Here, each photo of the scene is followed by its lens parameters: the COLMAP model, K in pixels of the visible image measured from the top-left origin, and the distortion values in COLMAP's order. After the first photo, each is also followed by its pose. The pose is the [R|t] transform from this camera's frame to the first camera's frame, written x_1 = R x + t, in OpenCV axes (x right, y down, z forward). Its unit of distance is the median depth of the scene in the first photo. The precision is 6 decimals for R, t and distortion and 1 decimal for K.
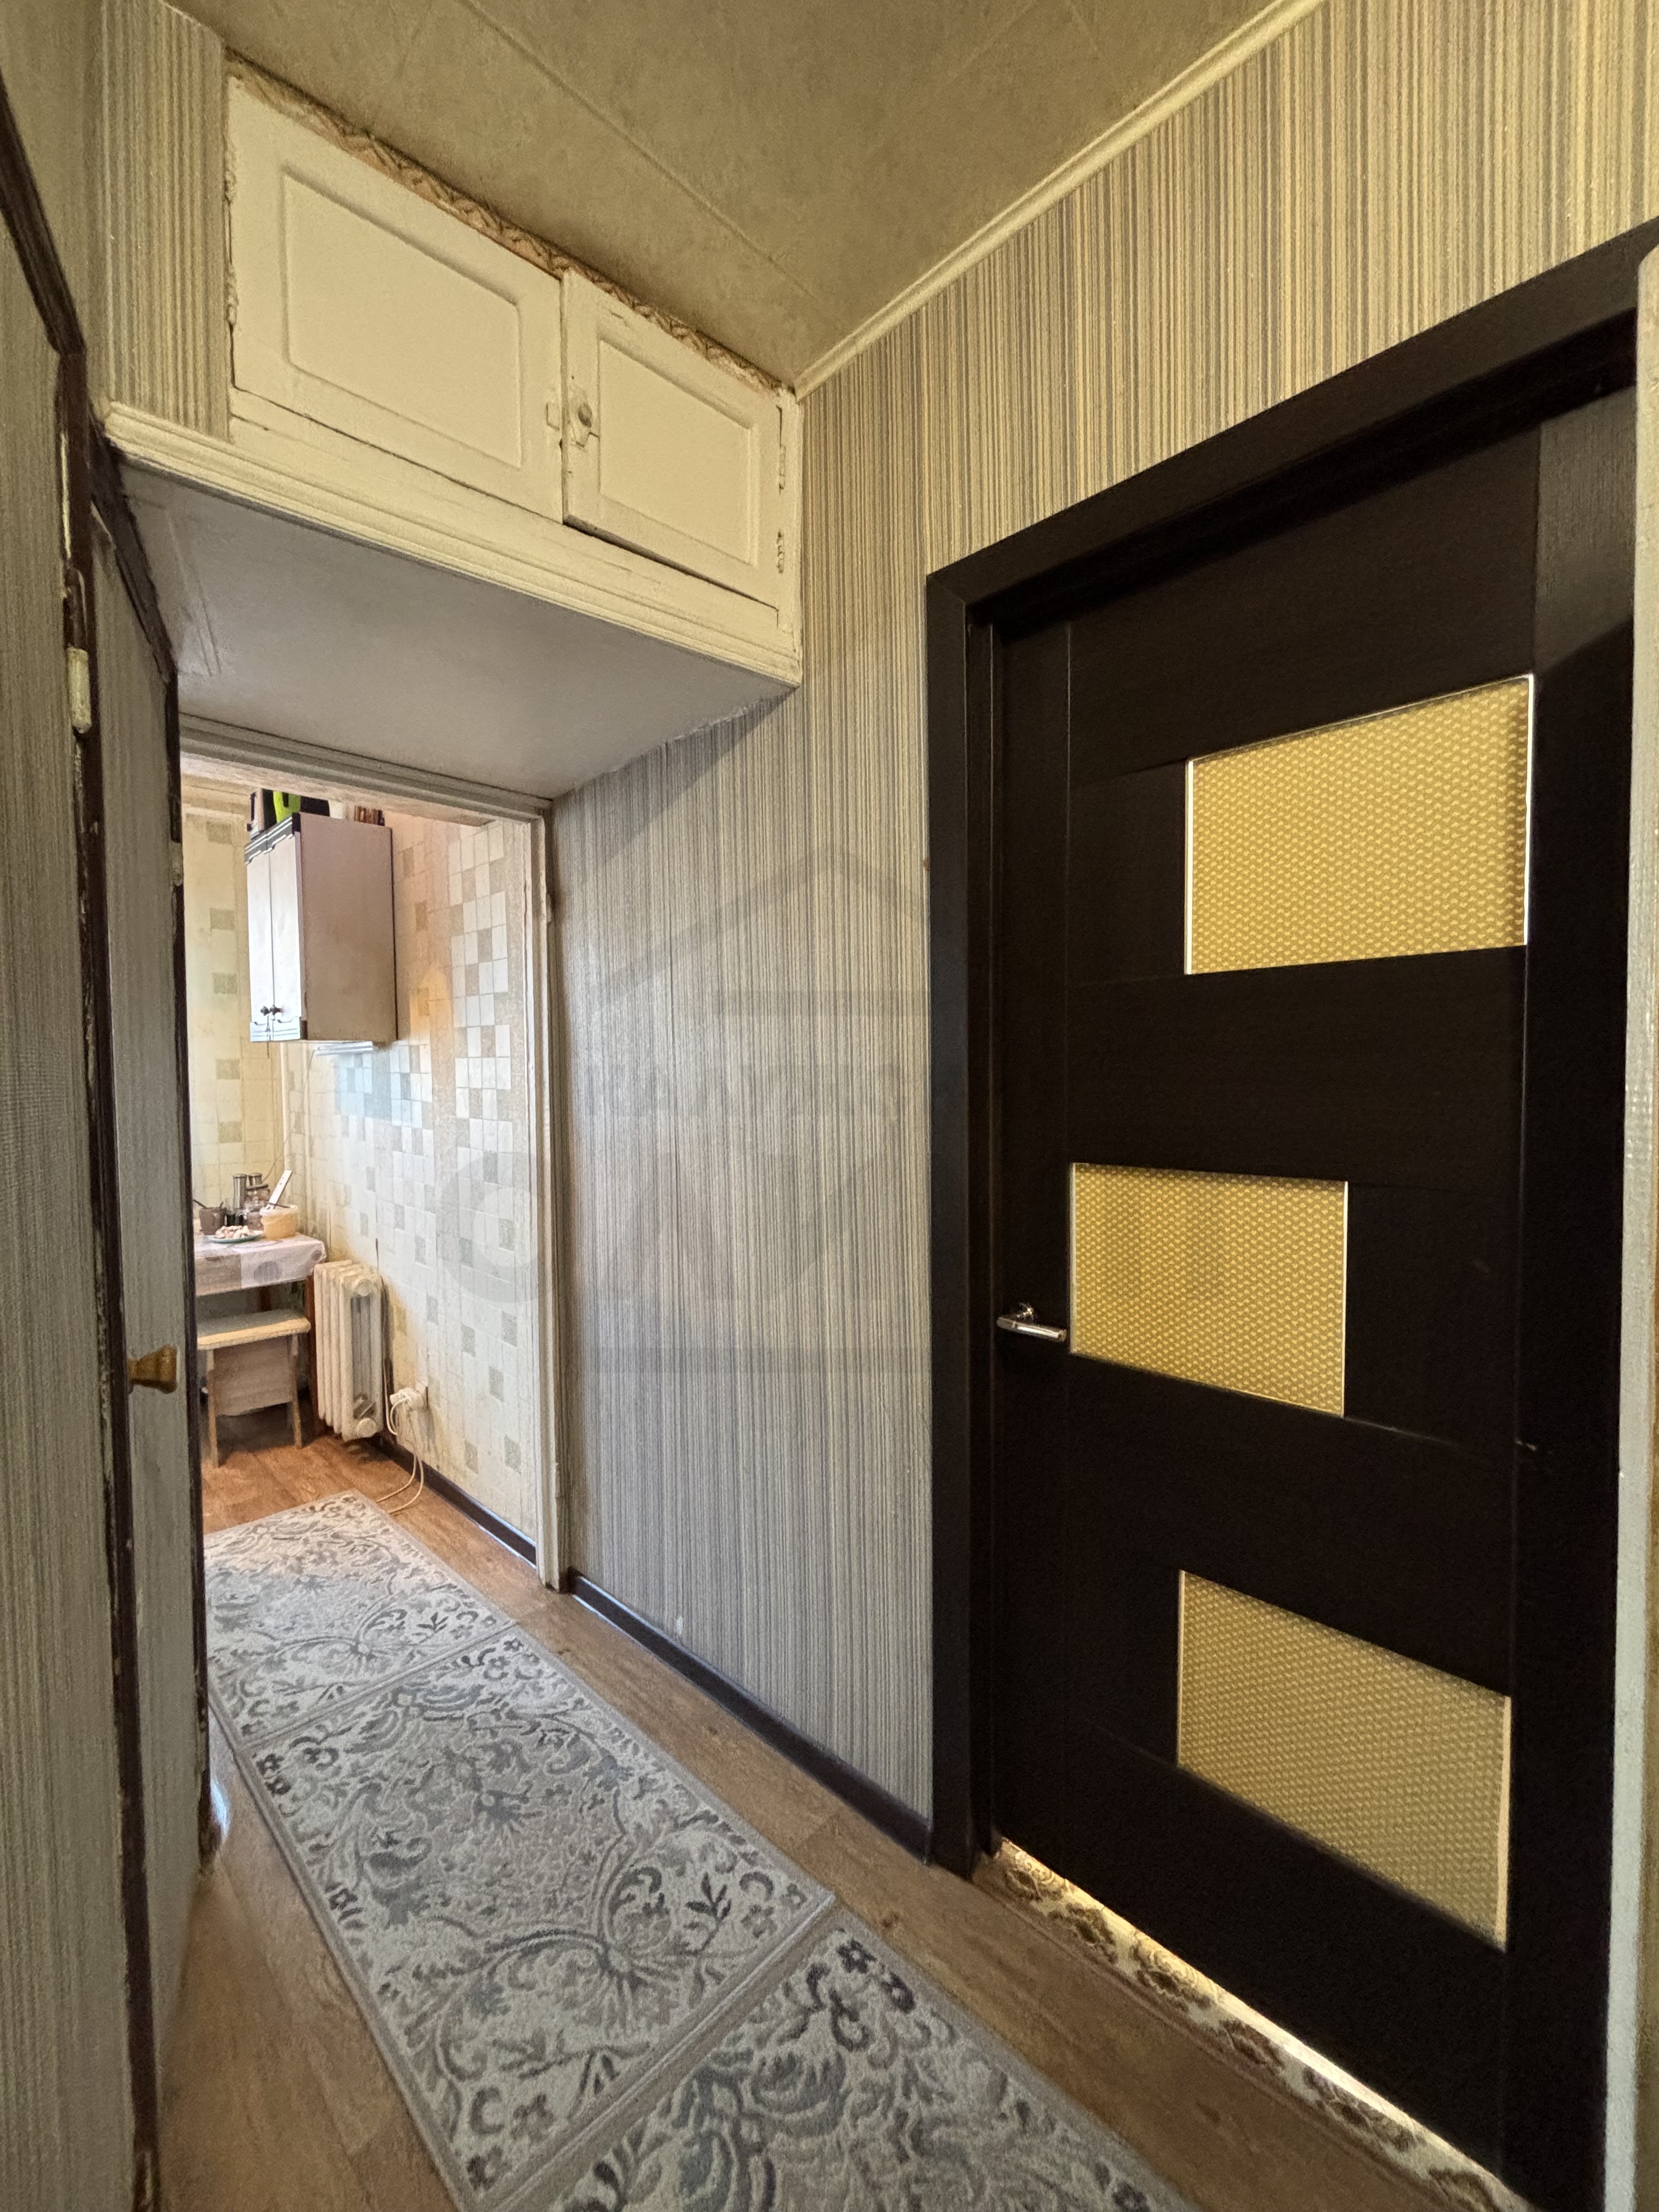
lens RADIAL K [[896.4, 0, 824.1], [0, 896.4, 1112.1], [0, 0, 1]] dist [-0.000487, 0.000640]
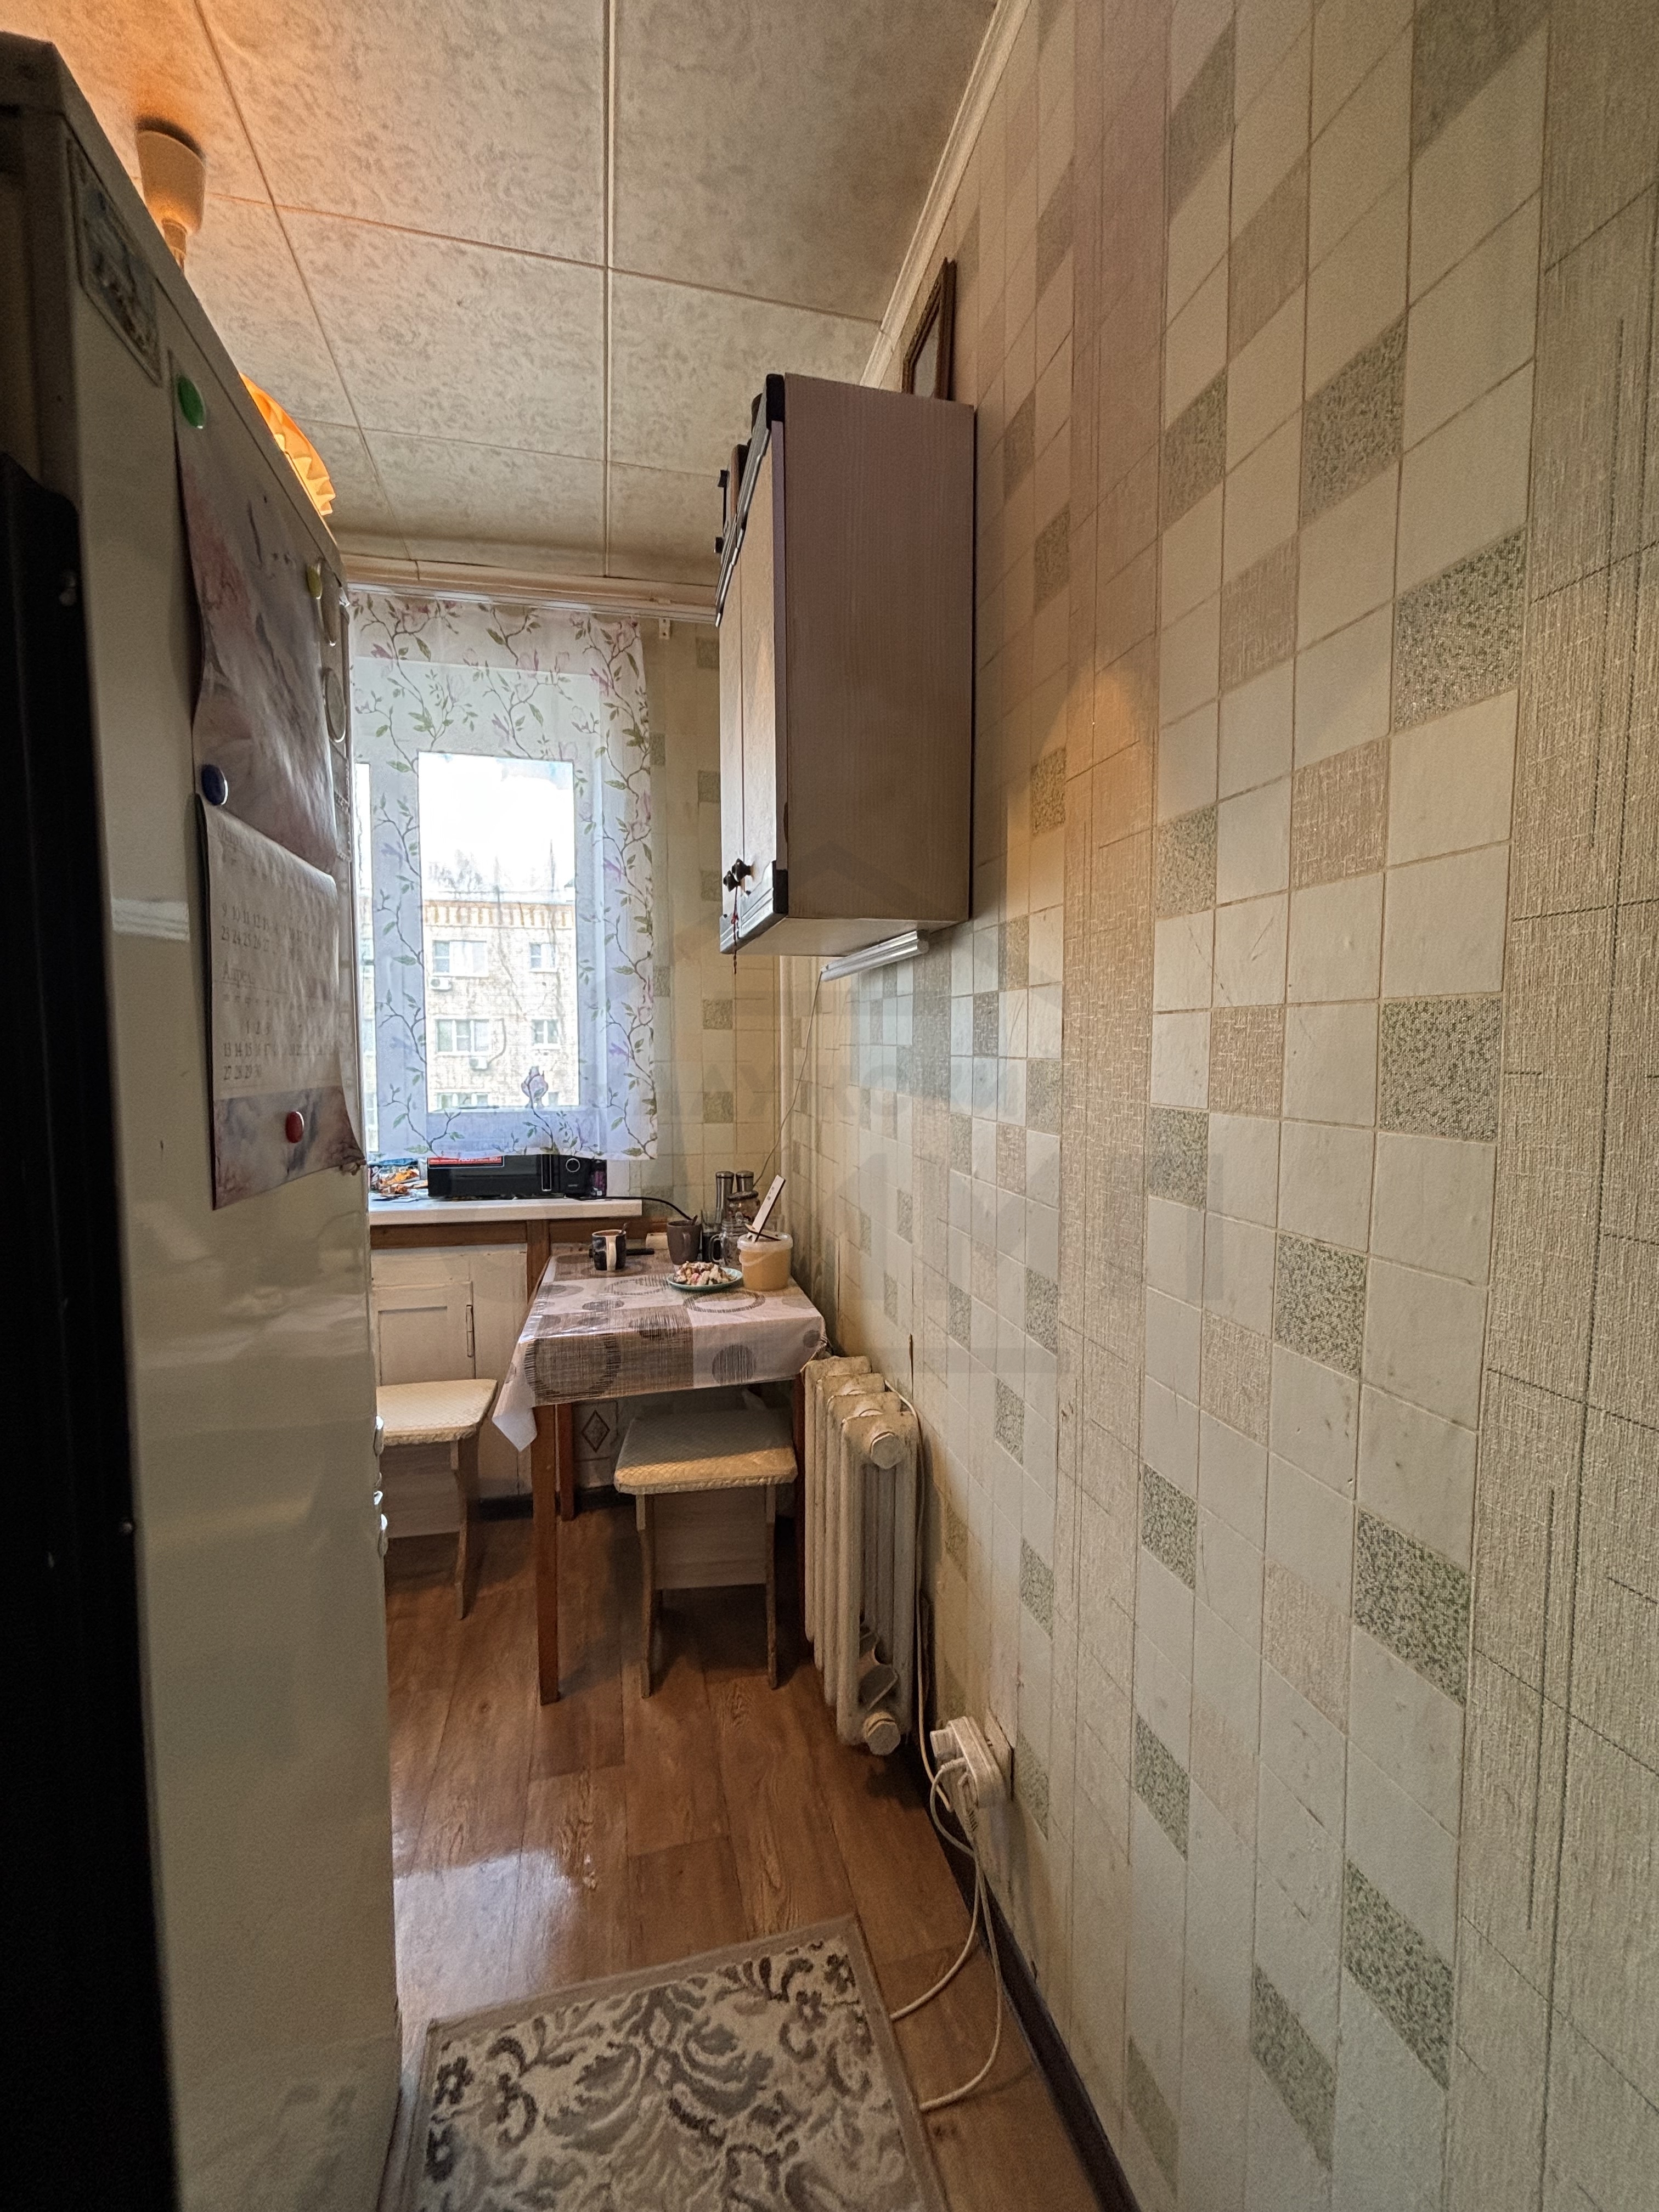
lens RADIAL K [[896.4, 0, 824.1], [0, 896.4, 1112.1], [0, 0, 1]] dist [-0.000487, 0.000640]
pose [[0.852441, 0.042196, -0.521118, -0.289605], [-0.030052, 0.999044, 0.031735, 0.001671], [0.521959, -0.011392, 0.852894, 0.558022]]
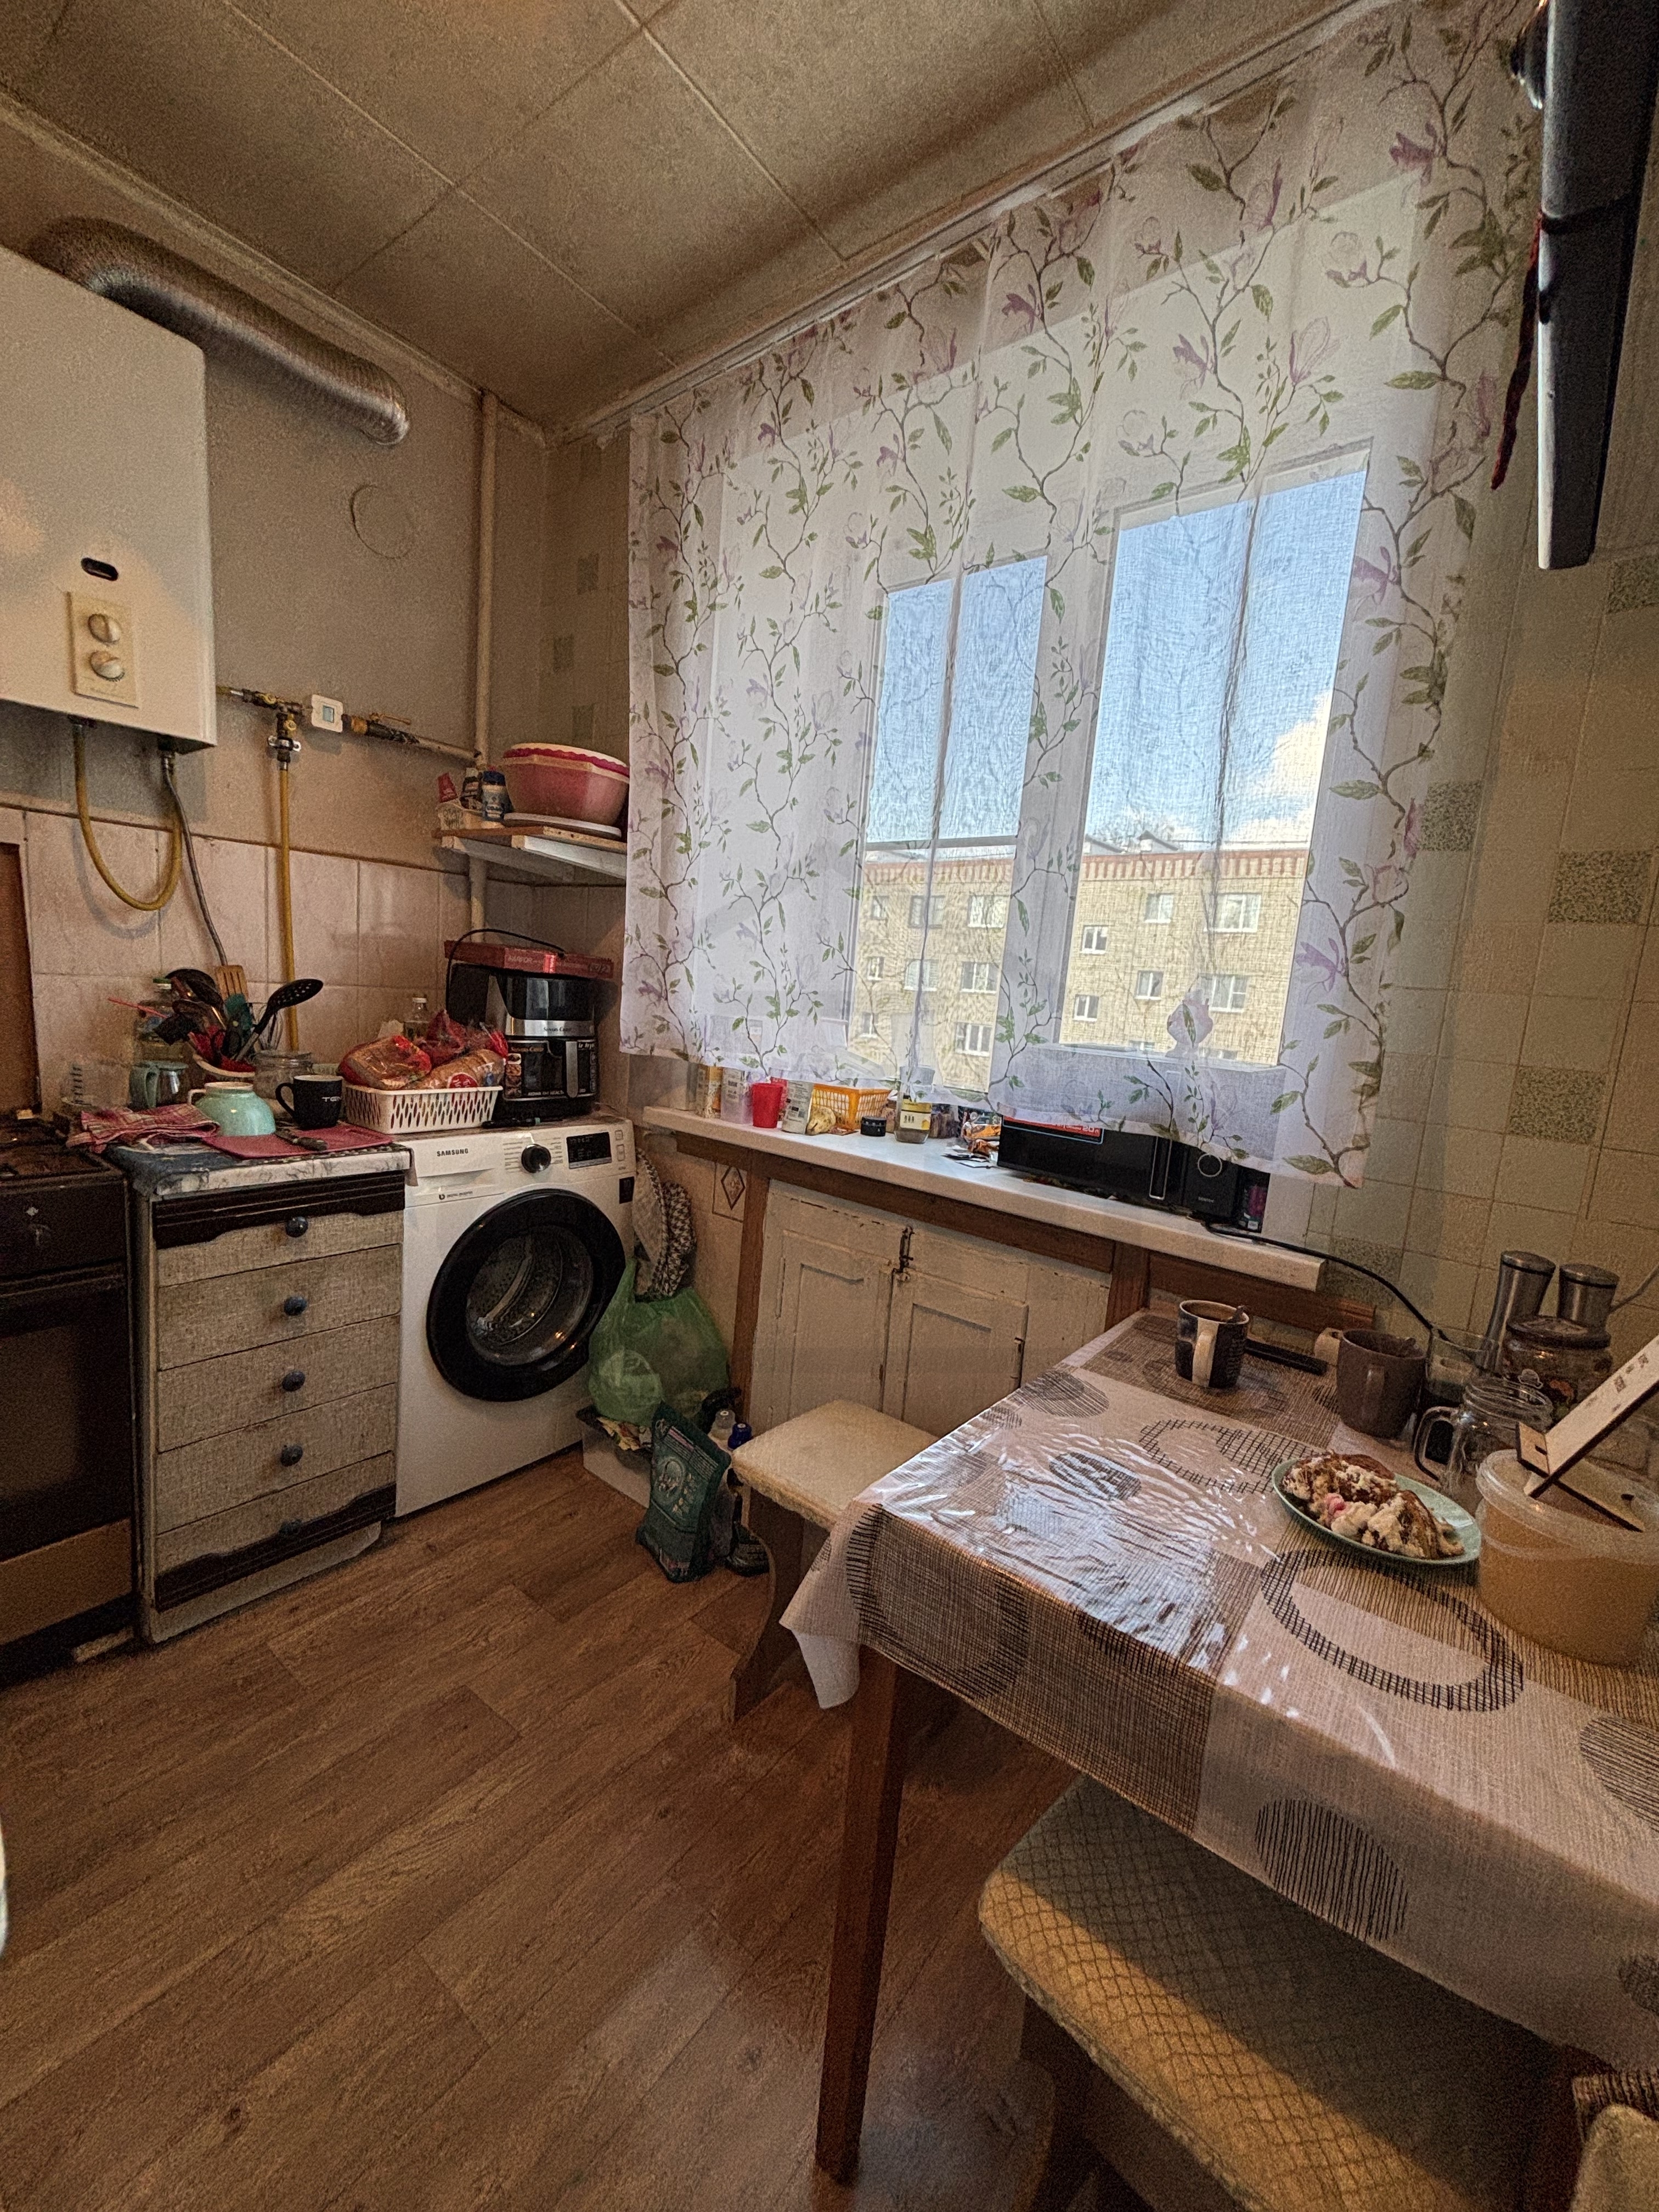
lens RADIAL K [[896.4, 0, 824.1], [0, 896.4, 1112.1], [0, 0, 1]] dist [-0.000487, 0.000640]
pose [[0.123992, 0.159957, -0.979306, -0.483123], [-0.121619, 0.981931, 0.144988, 0.012995], [0.984802, 0.101124, 0.141205, 0.866206]]
